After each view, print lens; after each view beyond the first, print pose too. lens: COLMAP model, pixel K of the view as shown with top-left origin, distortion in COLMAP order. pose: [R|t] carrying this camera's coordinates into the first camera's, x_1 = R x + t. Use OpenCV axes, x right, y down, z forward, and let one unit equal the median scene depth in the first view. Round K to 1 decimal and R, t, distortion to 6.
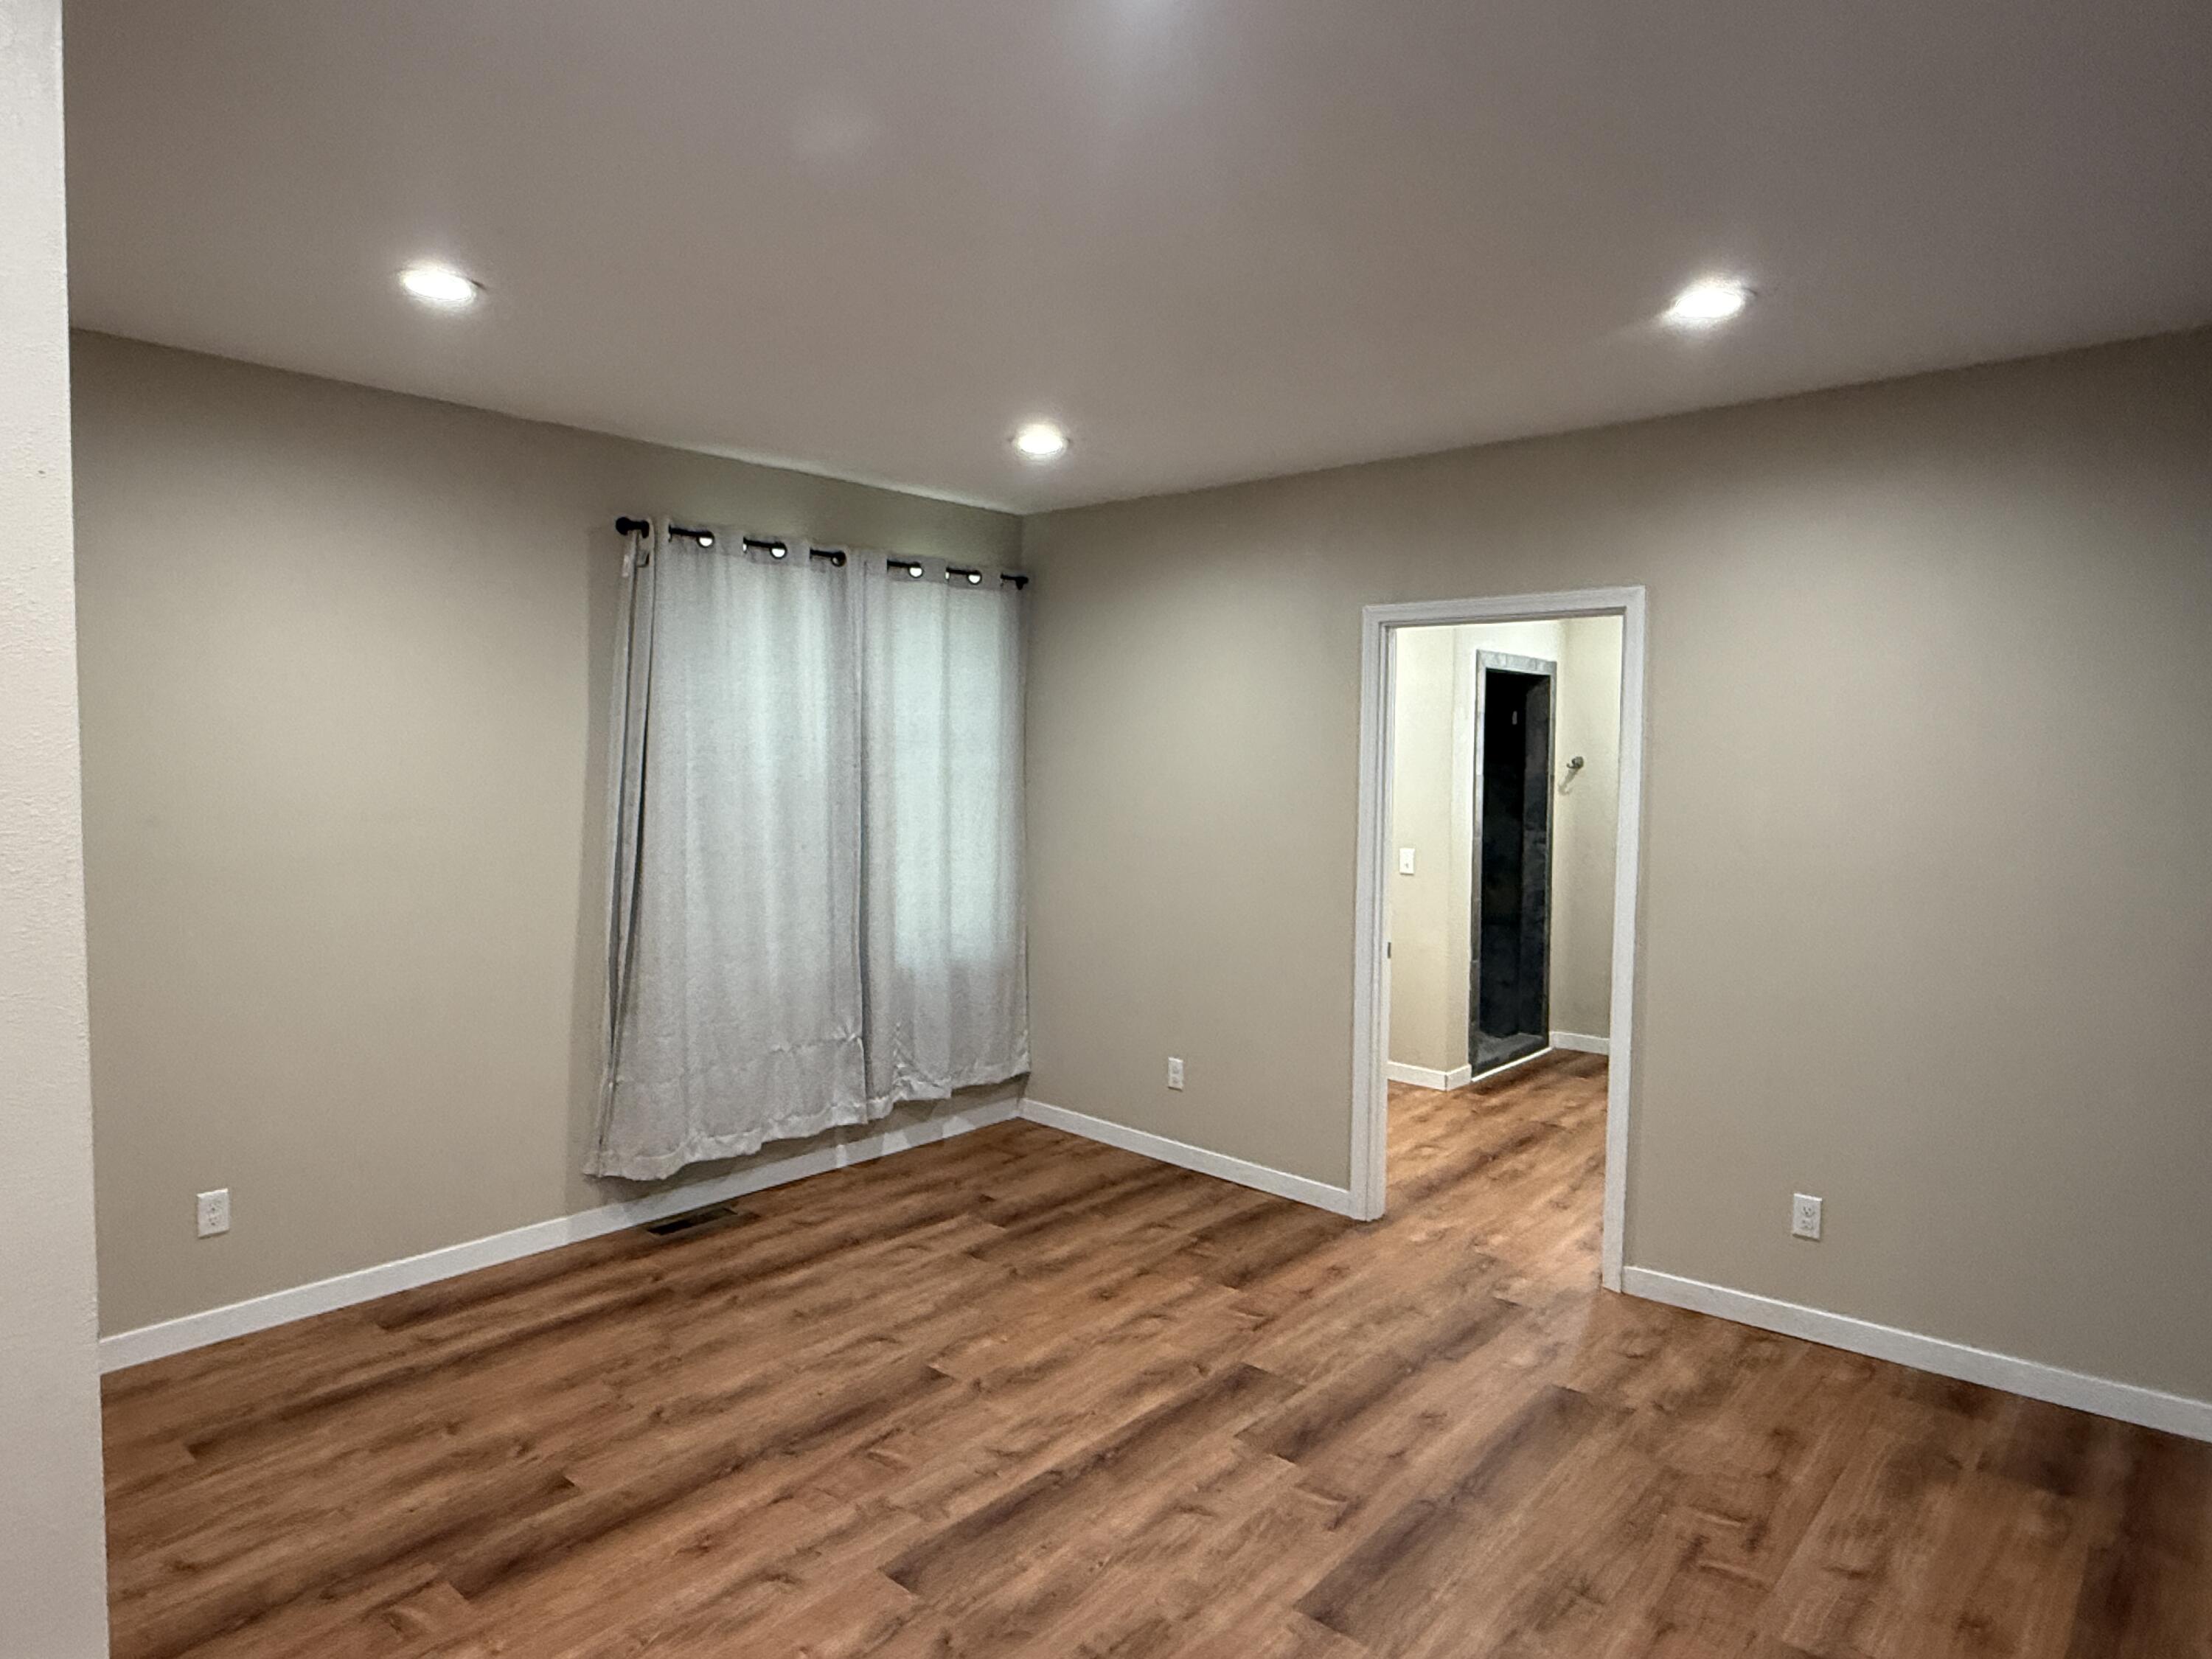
lens RADIAL K [[1281.3, 0, 1115.2], [0, 1281.3, 836.9], [0, 0, 1]] dist [-0.000071, -0.000425]
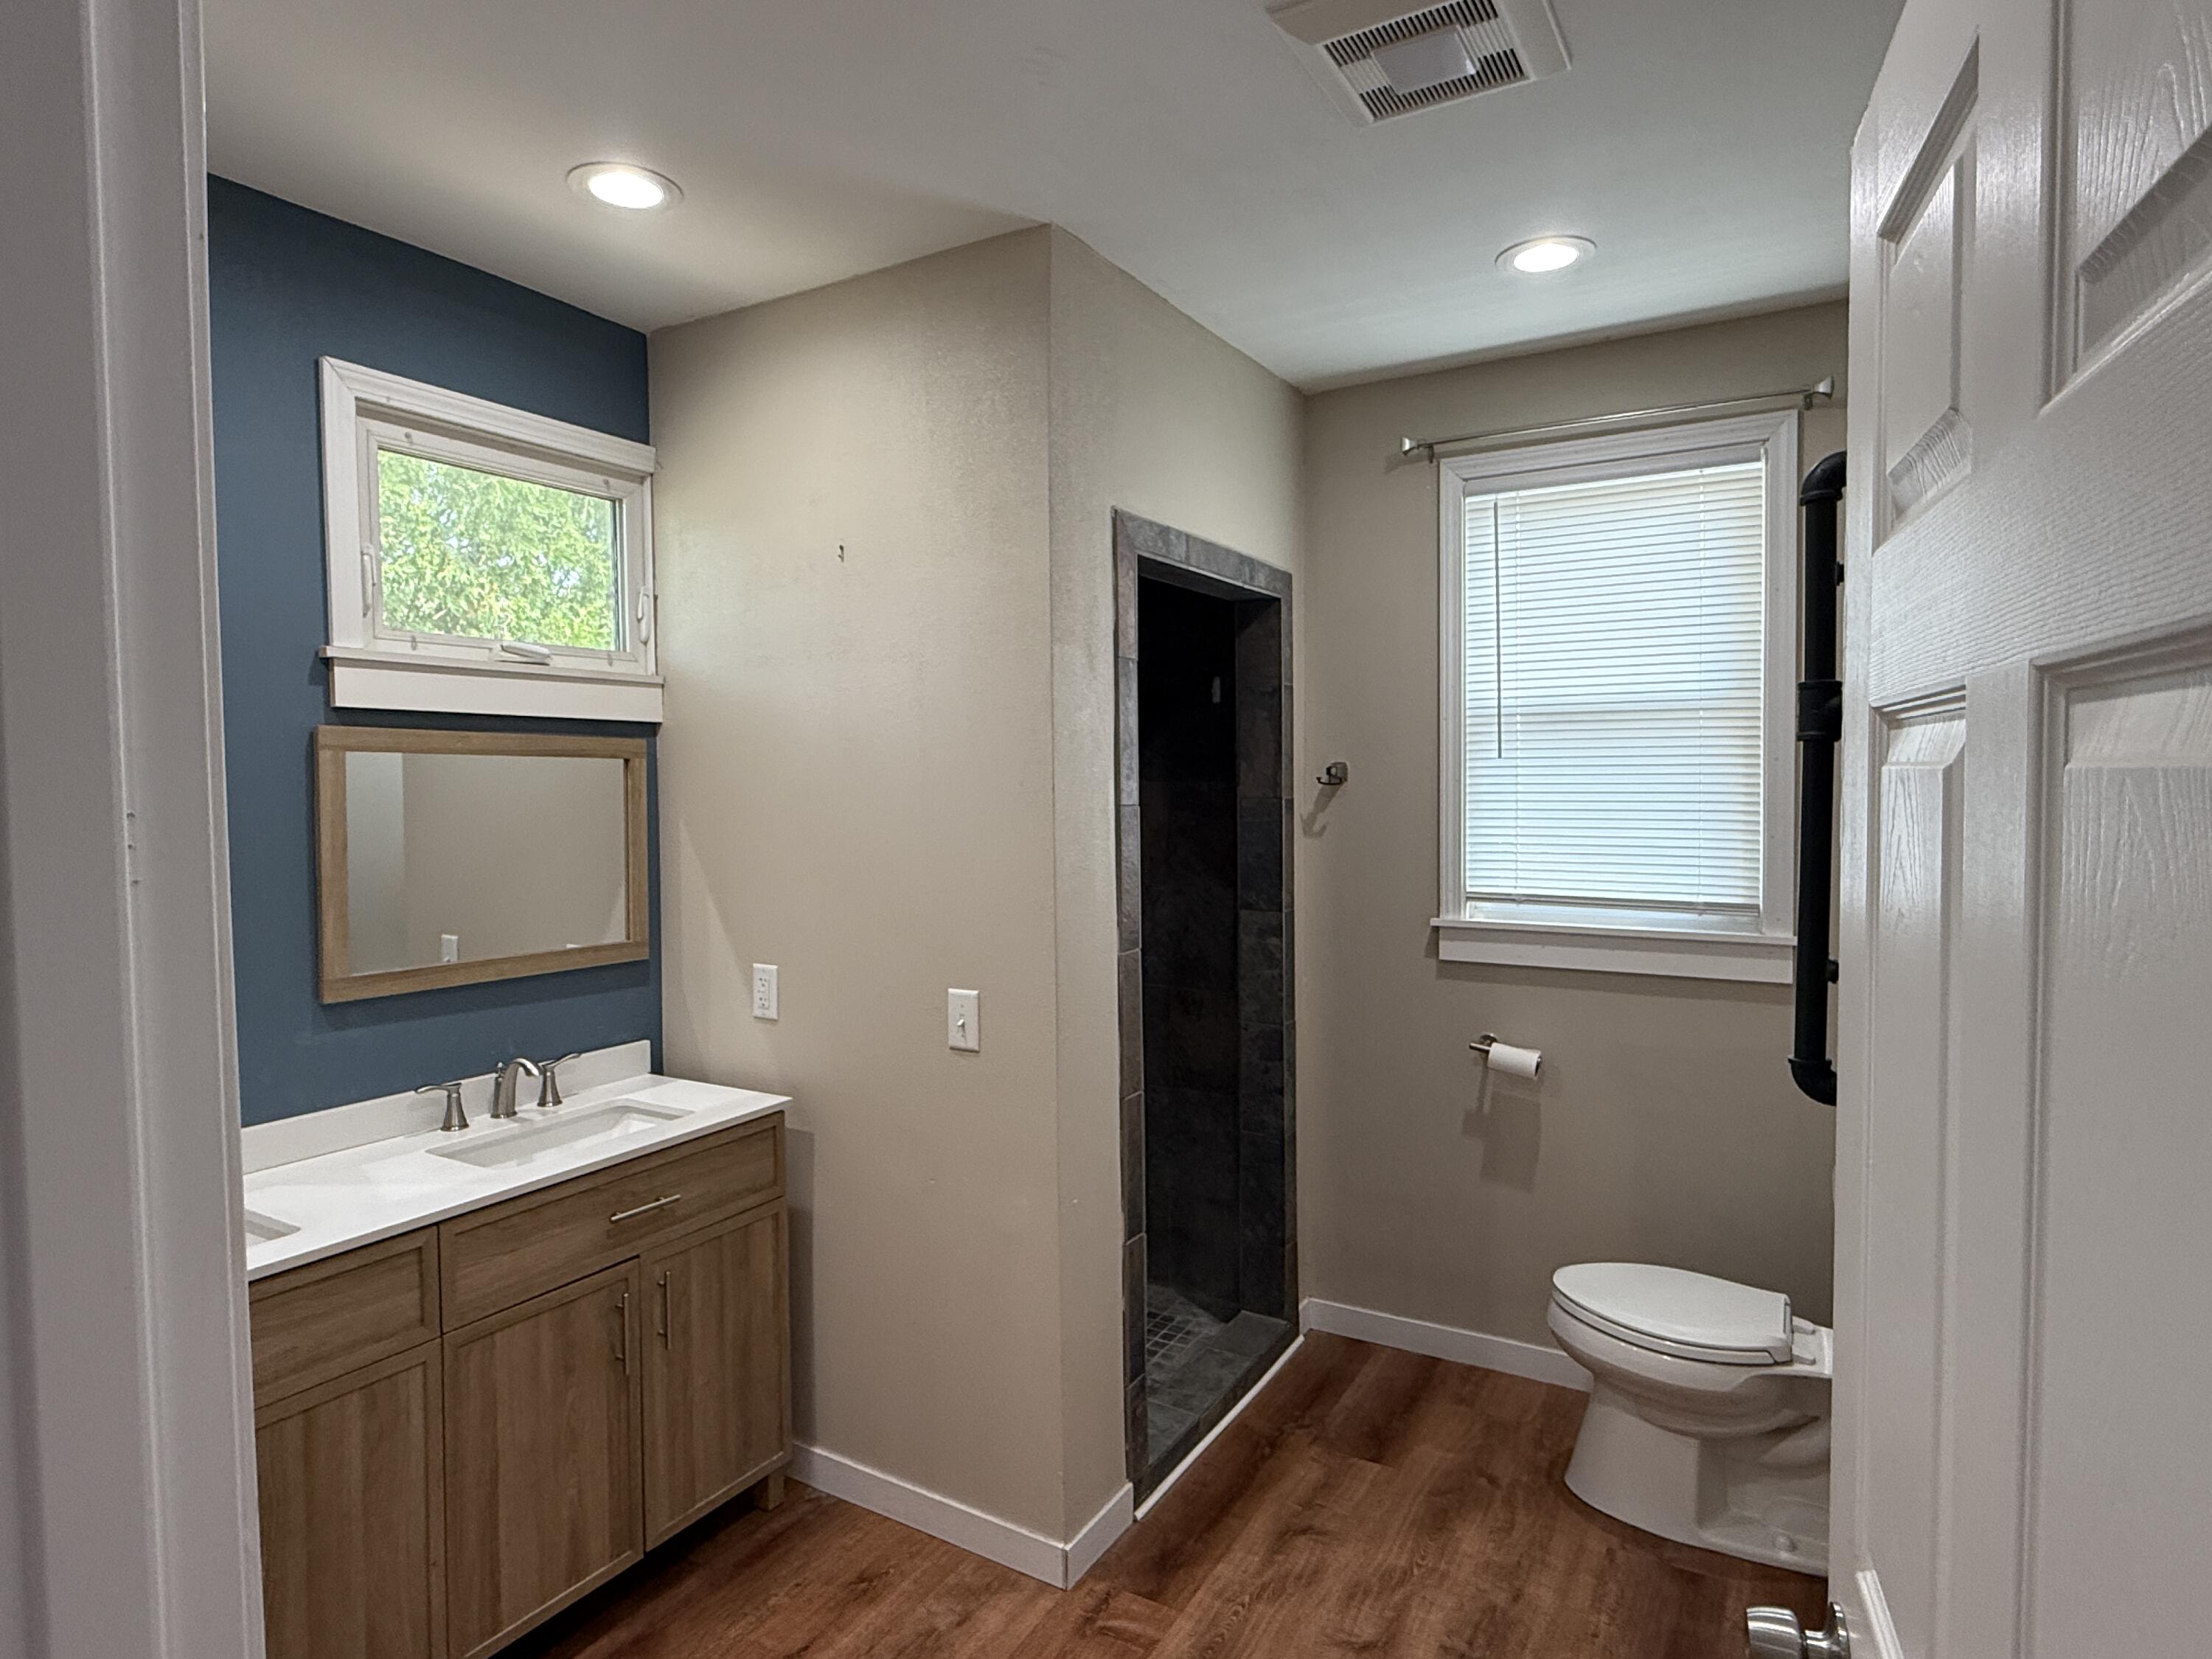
lens RADIAL K [[1231.8, 0, 1100.3], [0, 1231.8, 829.2], [0, 0, 1]] dist [0.003090, -0.000611]
pose [[0.982724, -0.024489, 0.183448, 0.196341], [0.027987, 0.999472, -0.016502, -0.033552], [-0.182947, 0.021351, 0.982891, 0.590494]]
